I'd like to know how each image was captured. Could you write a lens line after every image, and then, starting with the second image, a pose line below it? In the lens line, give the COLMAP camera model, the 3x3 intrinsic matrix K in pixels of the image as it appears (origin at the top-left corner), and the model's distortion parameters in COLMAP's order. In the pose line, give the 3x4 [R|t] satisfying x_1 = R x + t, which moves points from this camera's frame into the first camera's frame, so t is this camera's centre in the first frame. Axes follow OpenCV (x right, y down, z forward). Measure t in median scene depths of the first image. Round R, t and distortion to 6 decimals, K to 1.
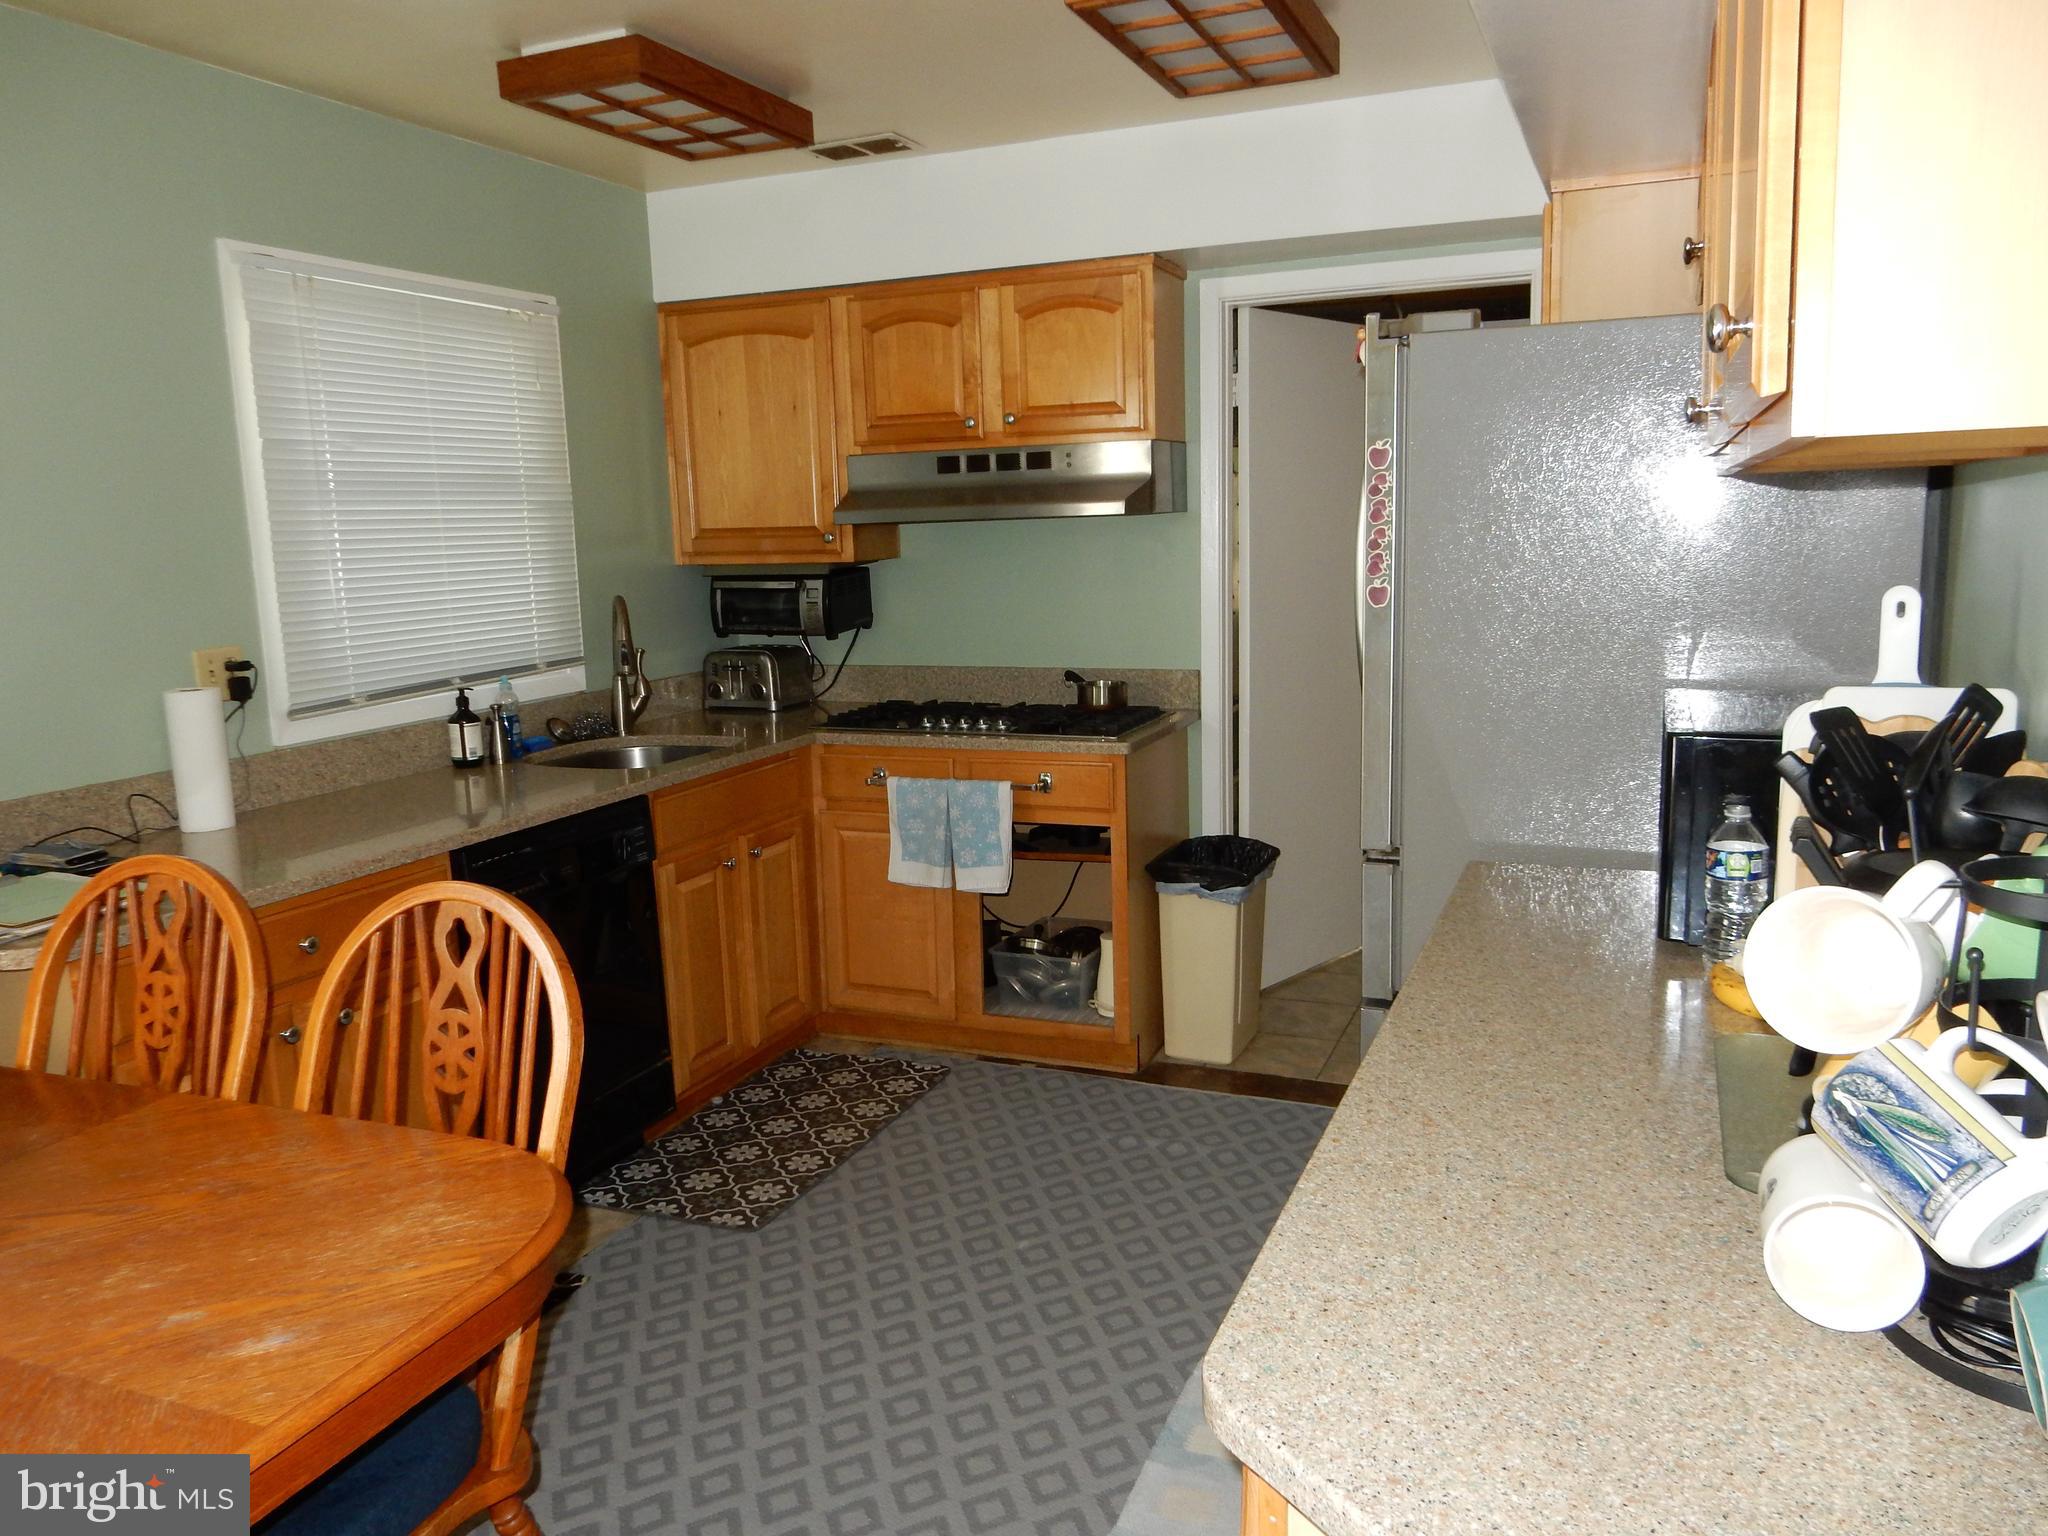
lens RADIAL K [[1527.0, 0, 1018.7], [0, 1527.0, 767.2], [0, 0, 1]] dist [0.003066, -0.006394]
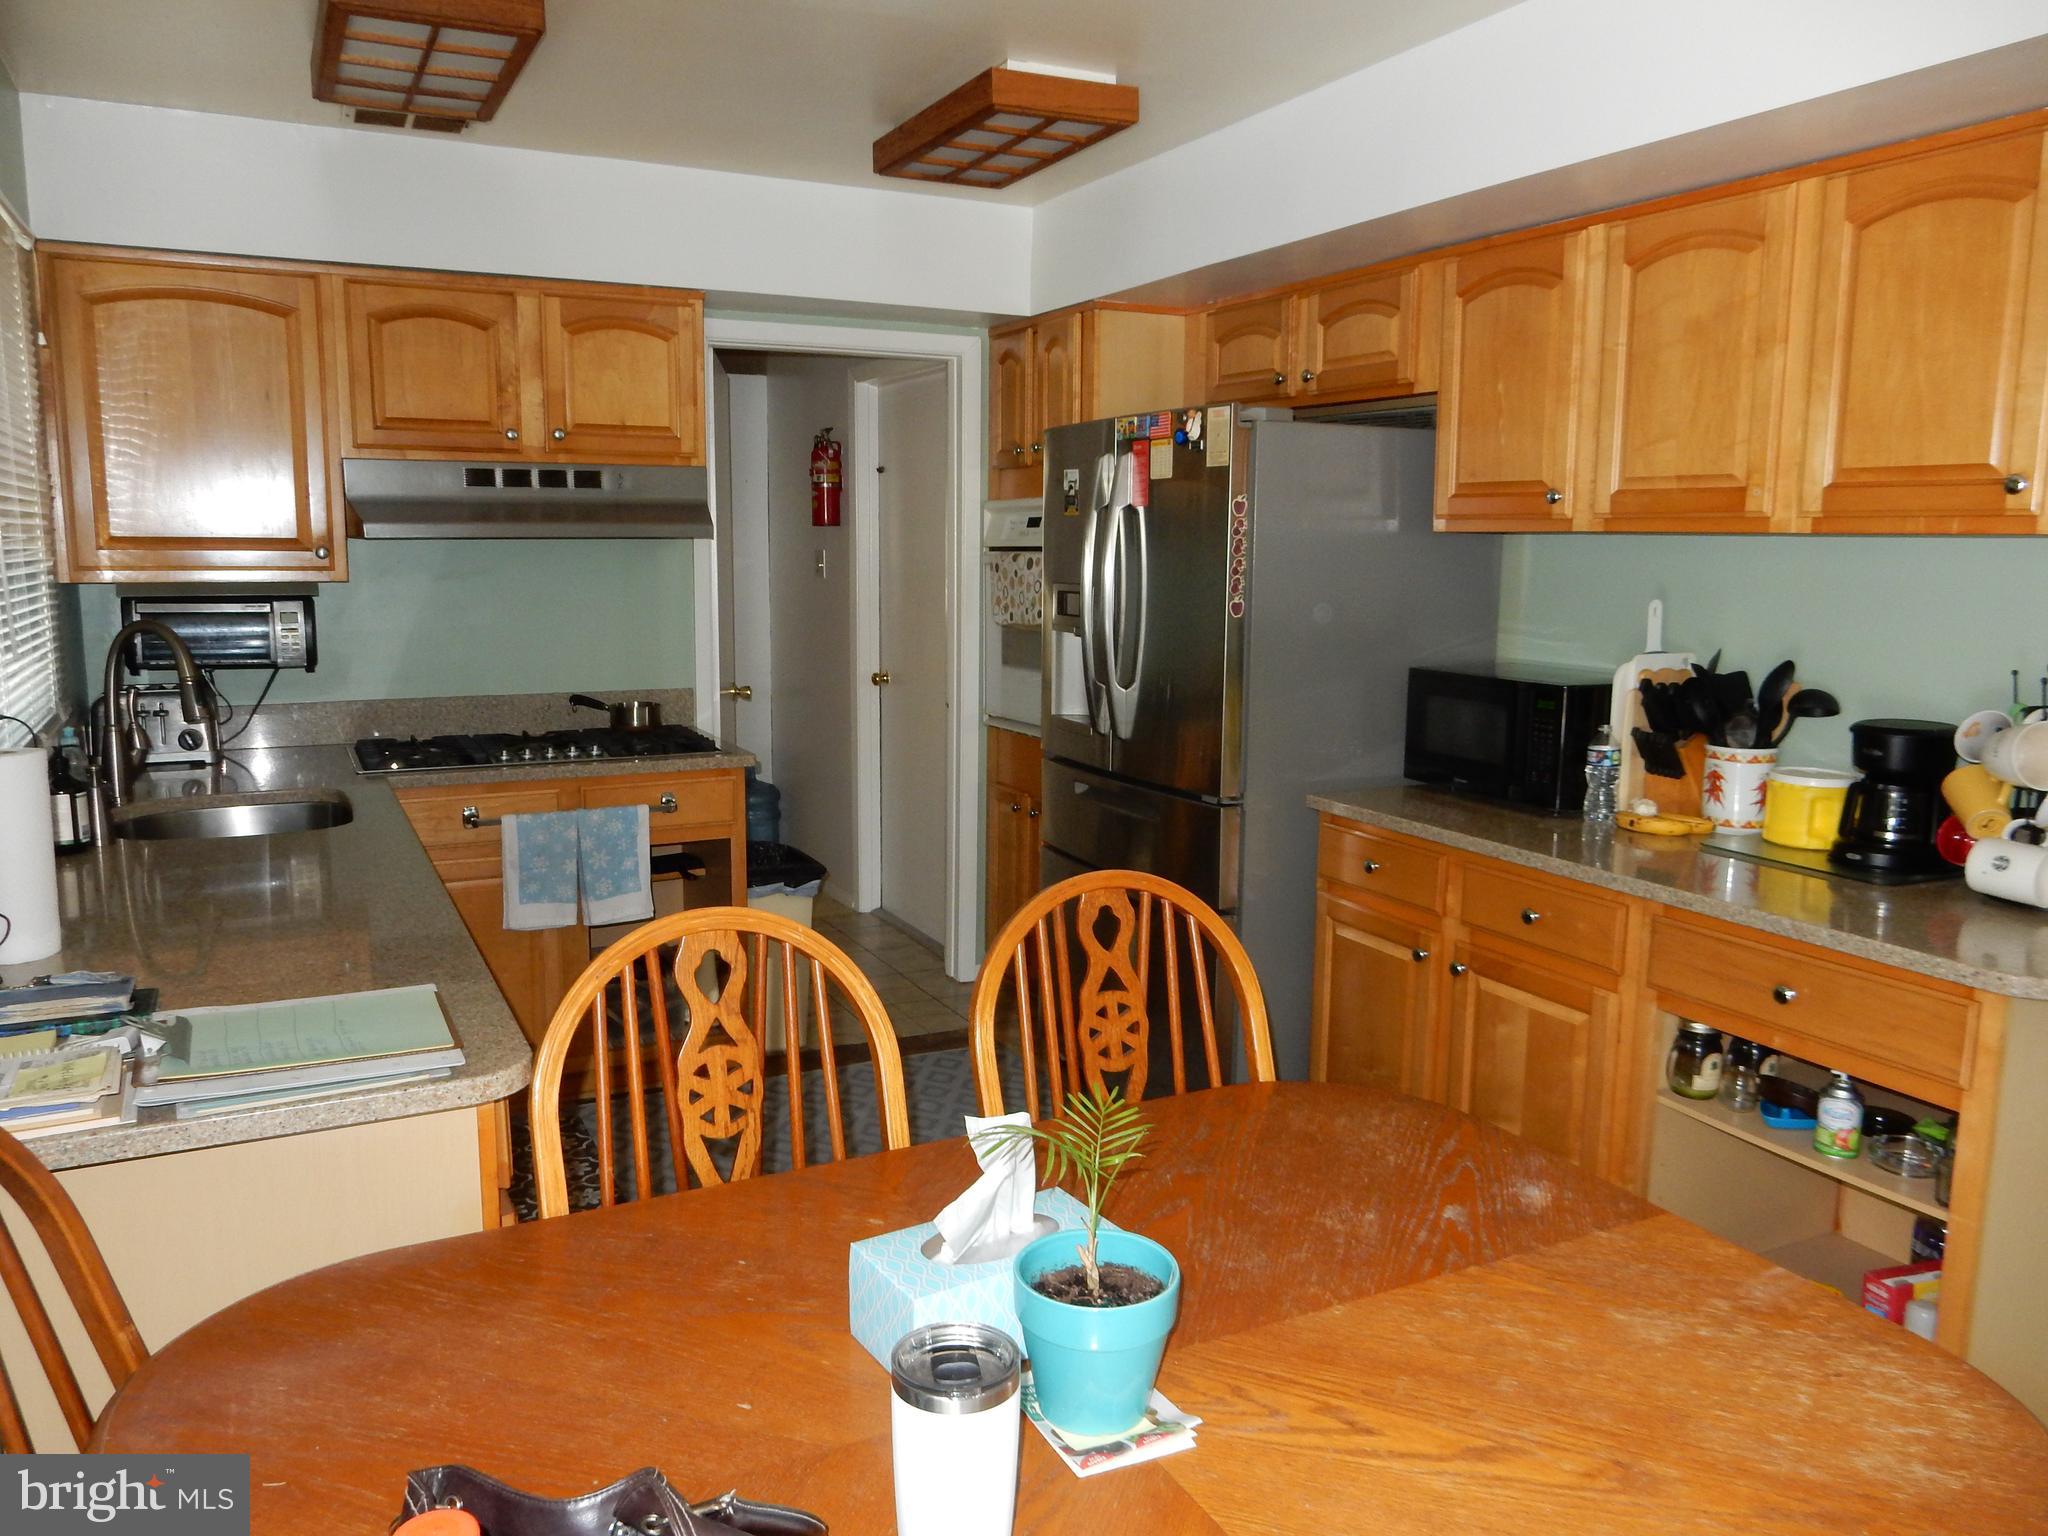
lens RADIAL K [[1527.0, 0, 1019.5], [0, 1527.0, 765.7], [0, 0, 1]] dist [0.003066, -0.006394]
pose [[0.651682, -0.076831, 0.754591, -0.576185], [0.094696, 0.995314, 0.019559, -0.011660], [-0.752558, 0.058710, 0.655904, 0.165917]]
